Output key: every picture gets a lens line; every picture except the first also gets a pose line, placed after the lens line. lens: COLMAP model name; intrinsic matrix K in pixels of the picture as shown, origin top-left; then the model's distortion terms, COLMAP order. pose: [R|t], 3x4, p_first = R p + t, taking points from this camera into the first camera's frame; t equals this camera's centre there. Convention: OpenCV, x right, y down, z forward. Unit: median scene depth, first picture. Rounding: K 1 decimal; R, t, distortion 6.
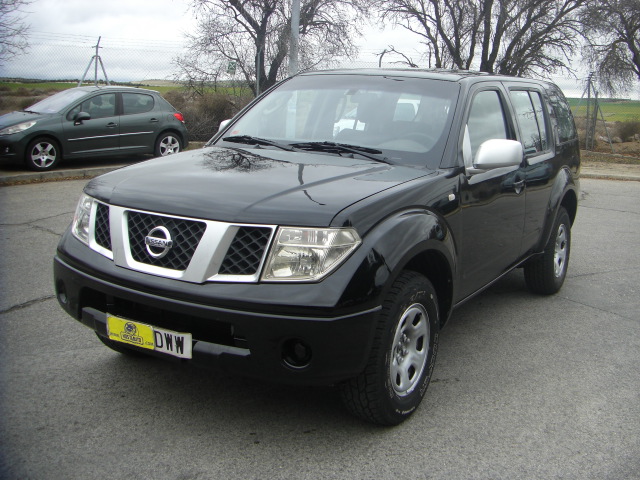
lens RADIAL K [[724.2, 0, 367.7], [0, 724.2, 195.7], [0, 0, 1]] dist [-0.192673, 0.154534]
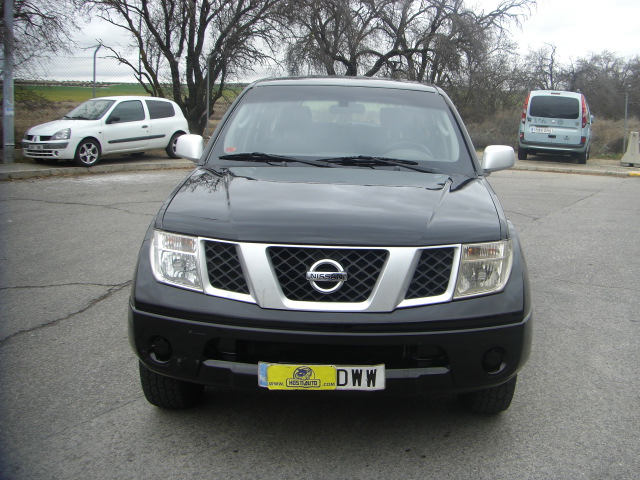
lens RADIAL K [[724.2, 0, 367.7], [0, 724.2, 195.7], [0, 0, 1]] dist [-0.192673, 0.154534]
pose [[0.876776, -0.081192, 0.473996, -0.686870], [0.072849, 0.996694, 0.035973, -0.070810], [-0.475350, 0.002990, 0.879792, 0.136810]]
